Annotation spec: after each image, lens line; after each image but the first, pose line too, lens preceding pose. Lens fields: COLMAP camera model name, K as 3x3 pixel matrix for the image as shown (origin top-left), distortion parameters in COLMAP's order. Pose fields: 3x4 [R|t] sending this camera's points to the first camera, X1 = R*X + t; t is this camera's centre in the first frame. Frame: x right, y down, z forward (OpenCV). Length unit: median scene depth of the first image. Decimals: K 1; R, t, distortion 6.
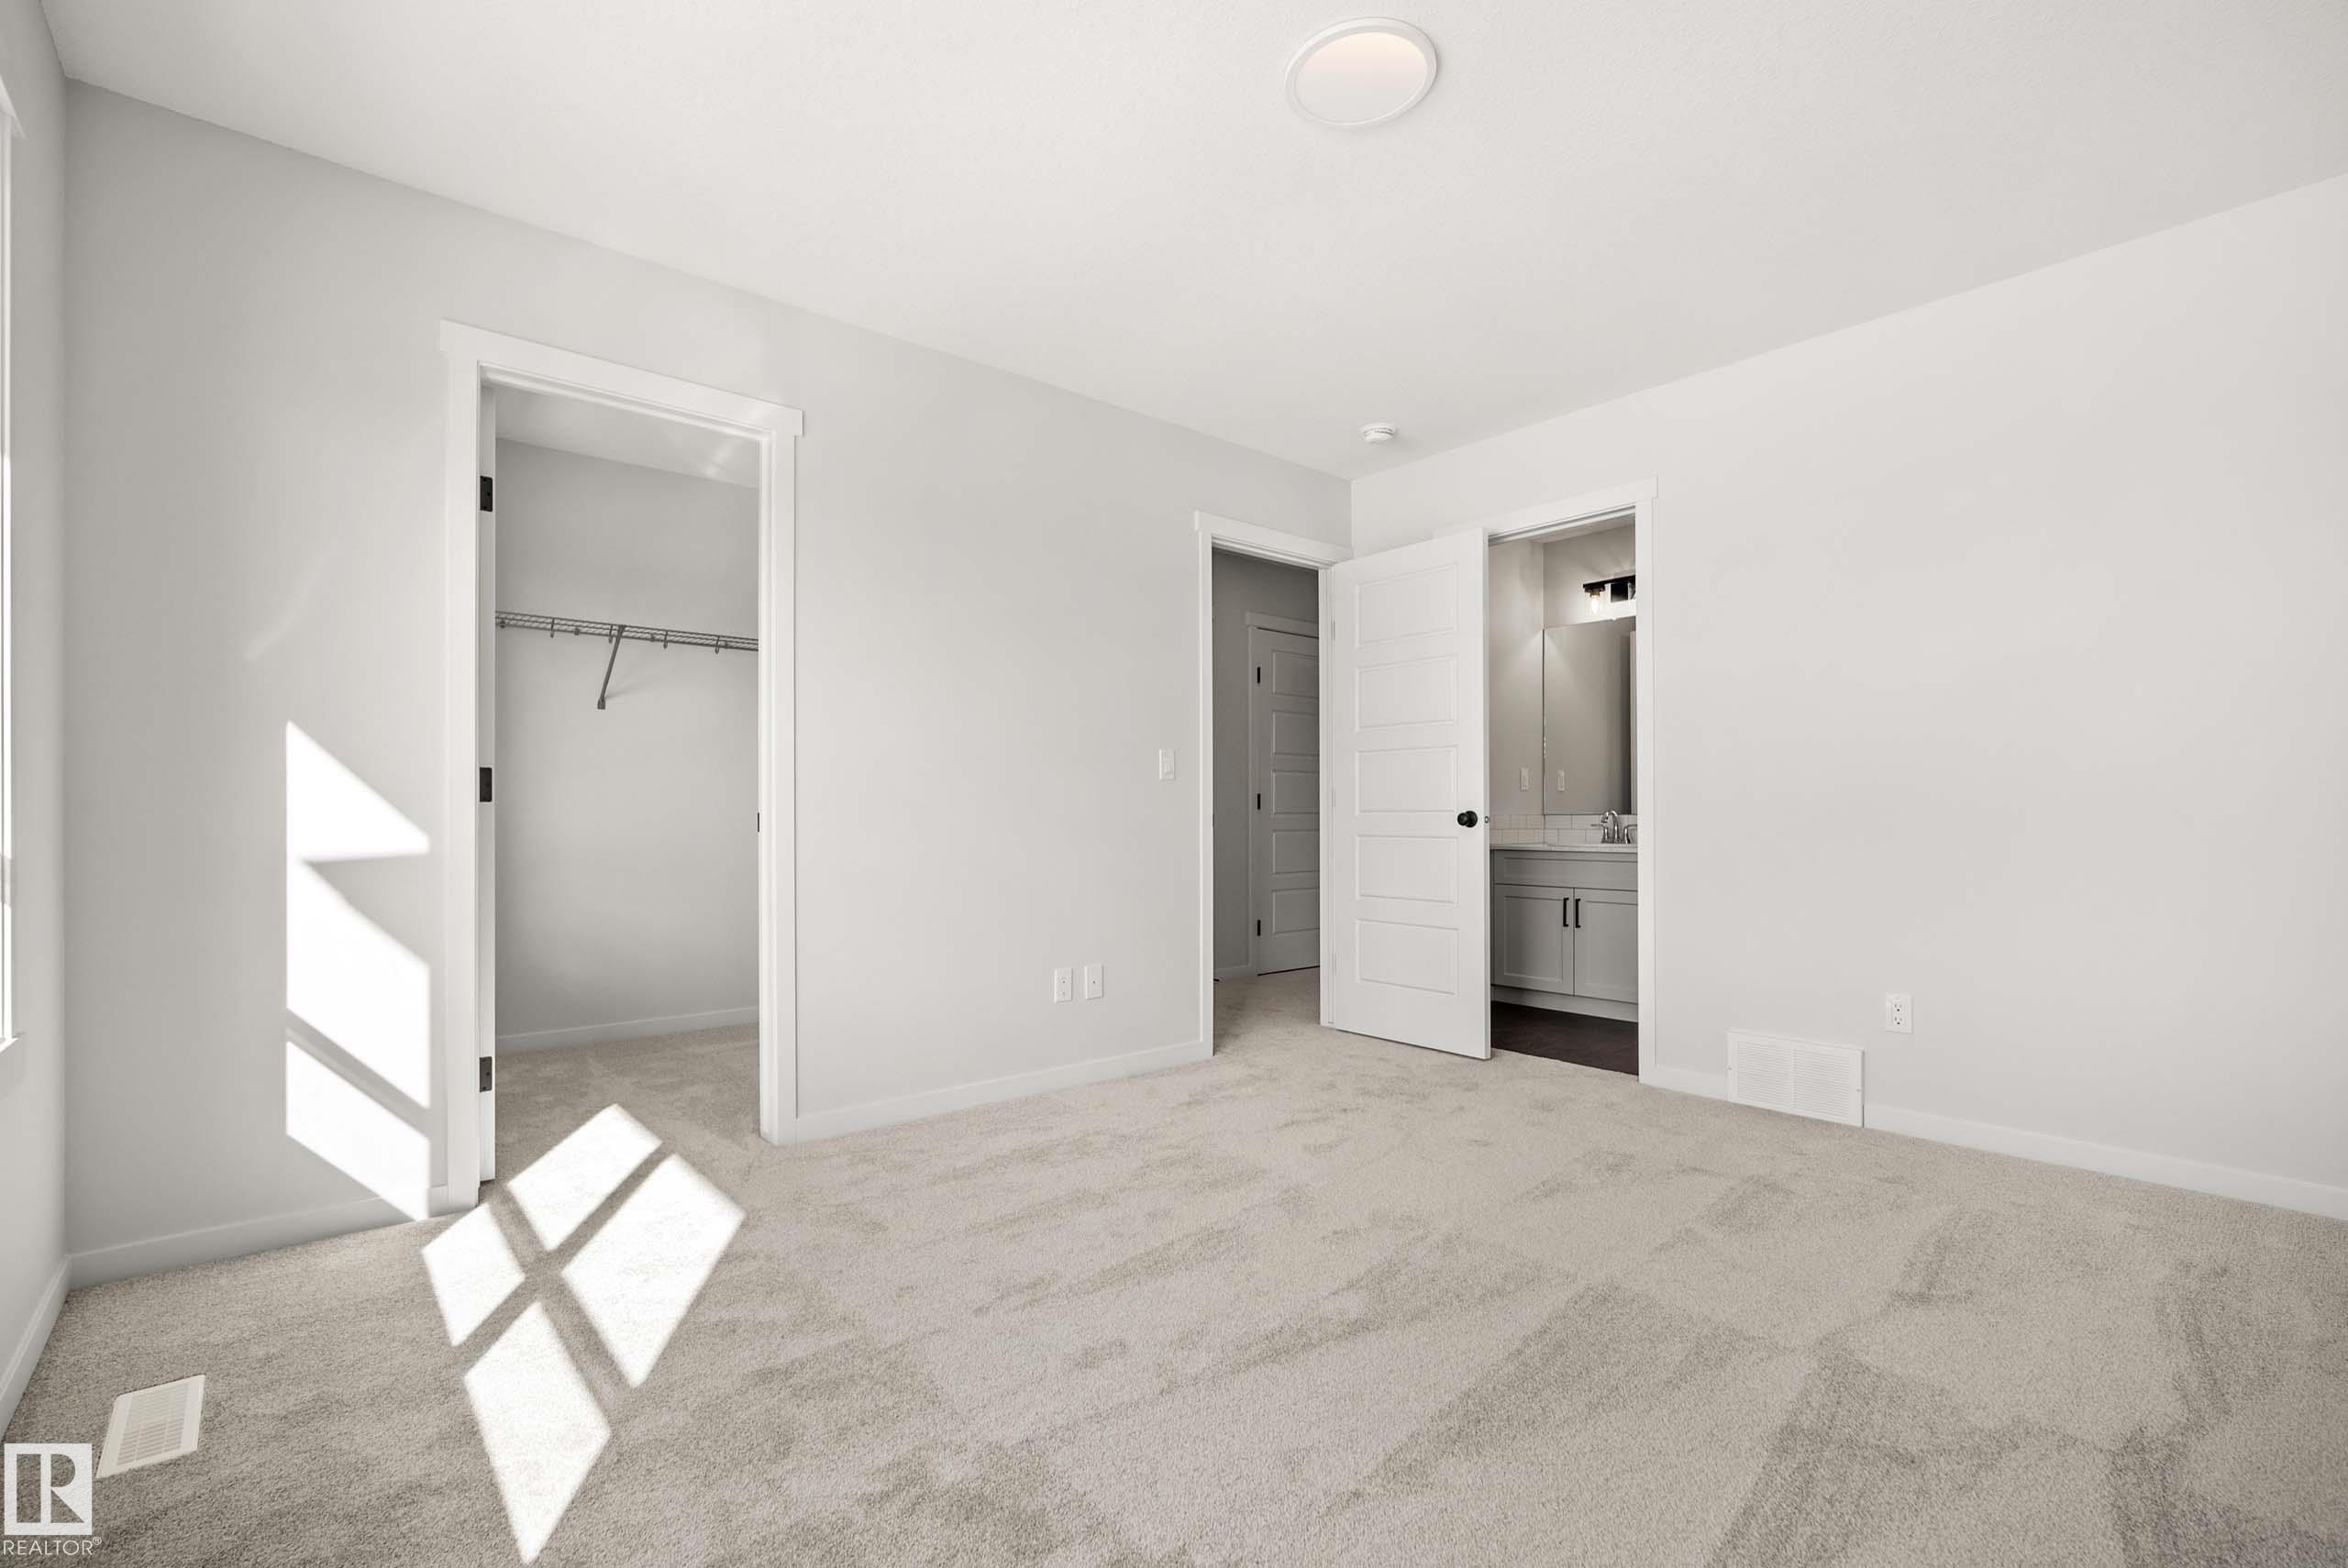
lens RADIAL K [[1040.3, 0, 1162.3], [0, 1040.3, 813.3], [0, 0, 1]] dist [-0.015833, 0.000036]
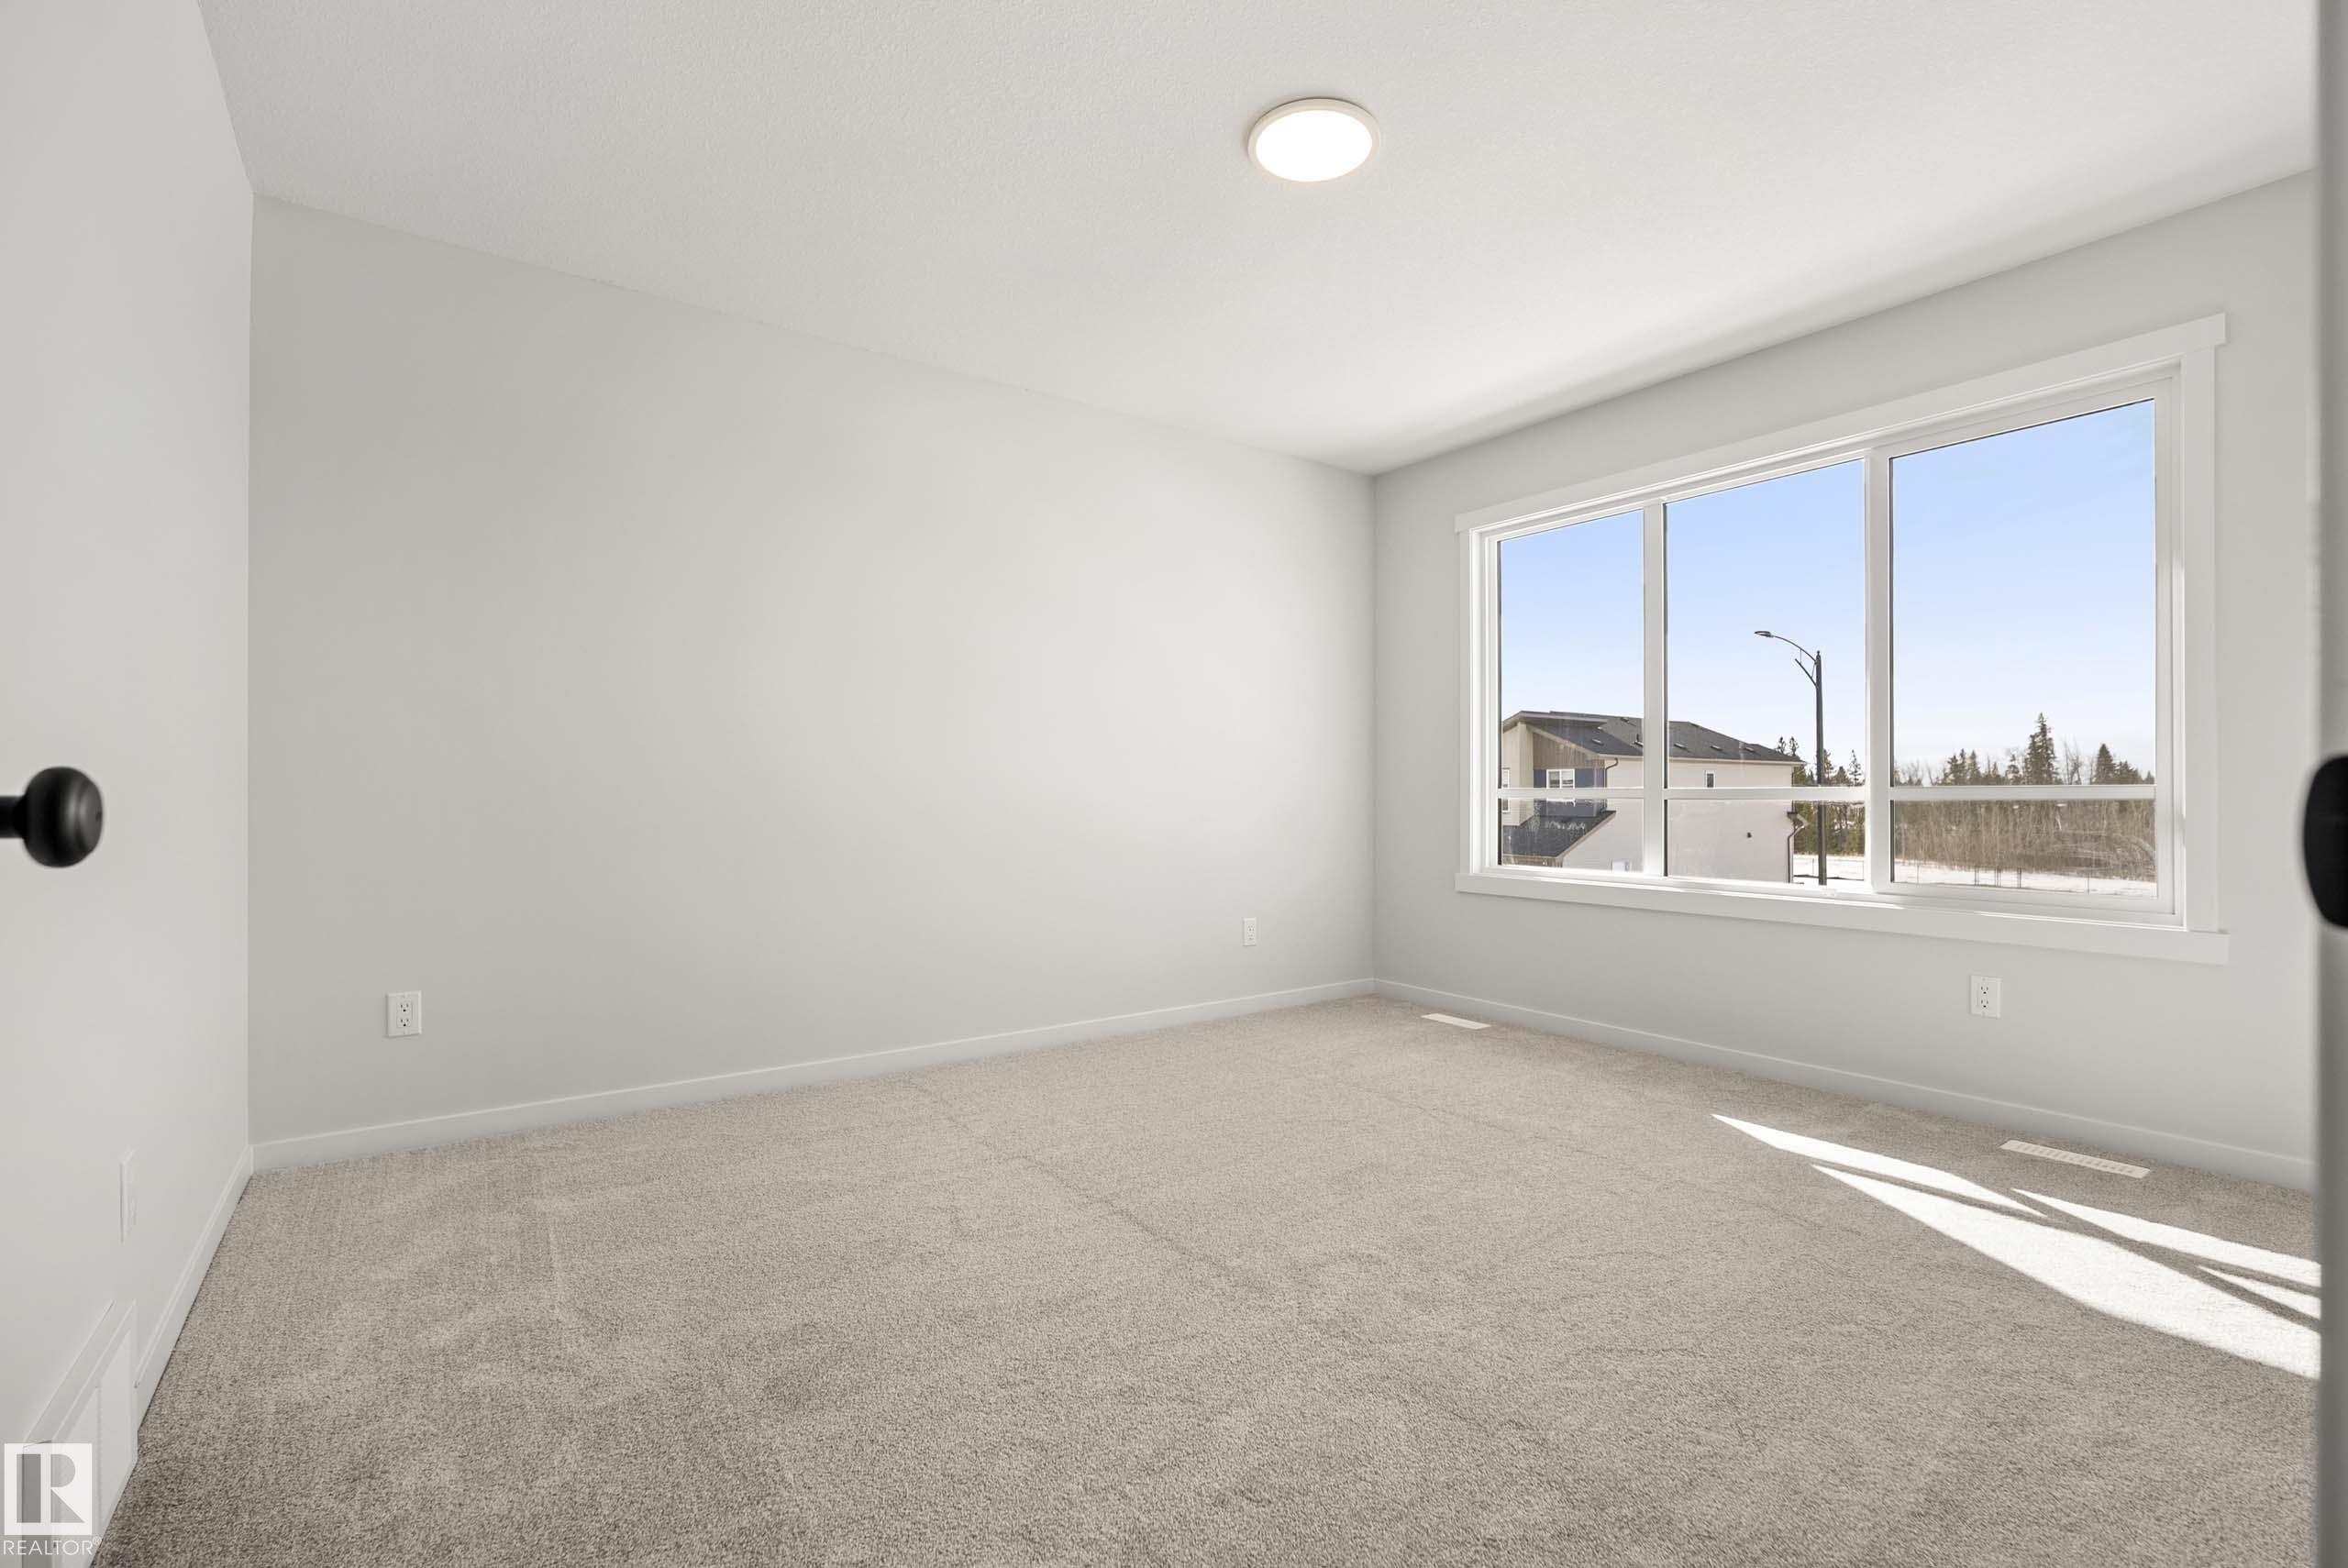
lens RADIAL K [[1033.0, 0, 1176.3], [0, 1033.0, 793.5], [0, 0, 1]] dist [-0.006760, 0.001275]
pose [[-0.997744, 0.002102, 0.067098, 0.236188], [0.001797, 0.999988, -0.004596, 0.006496], [-0.067106, -0.004465, -0.997736, 1.854679]]
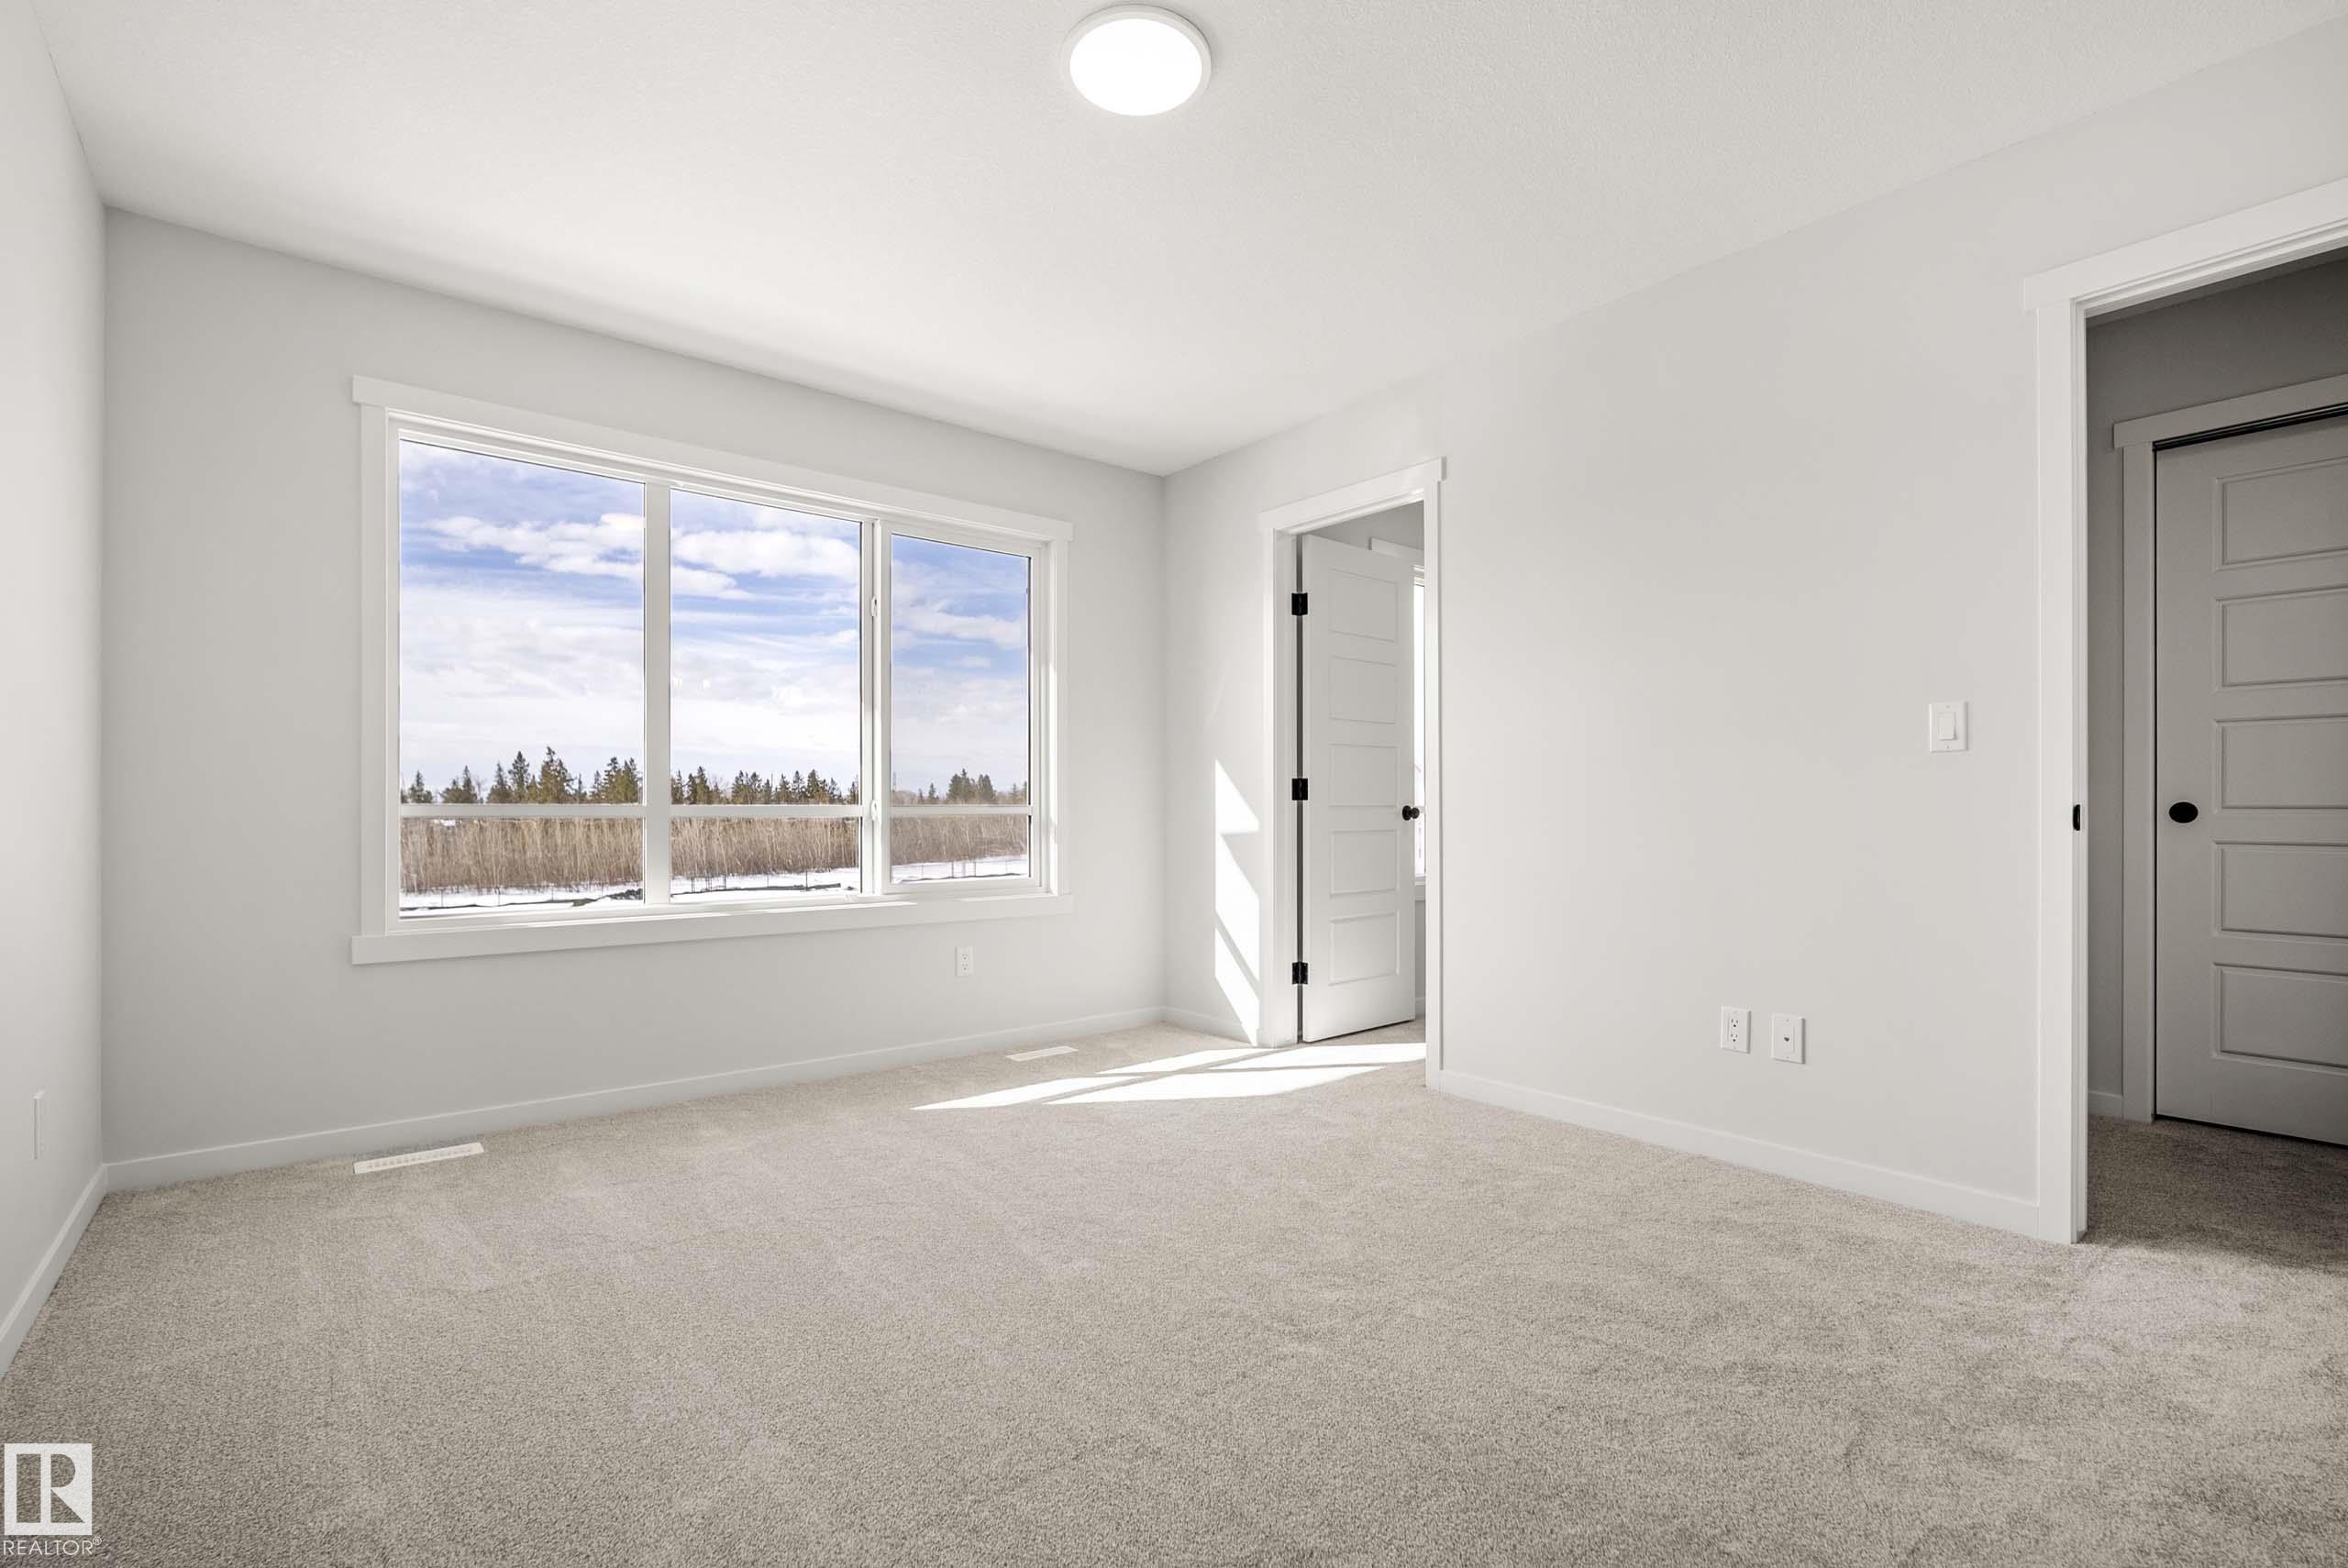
lens RADIAL K [[1040.3, 0, 1162.3], [0, 1040.3, 813.3], [0, 0, 1]] dist [-0.015833, 0.000036]
pose [[-0.022688, 0.004033, -0.999734, 1.031656], [0.004045, 0.999984, 0.003943, 0.001587], [0.999734, -0.003955, -0.022704, 0.905074]]
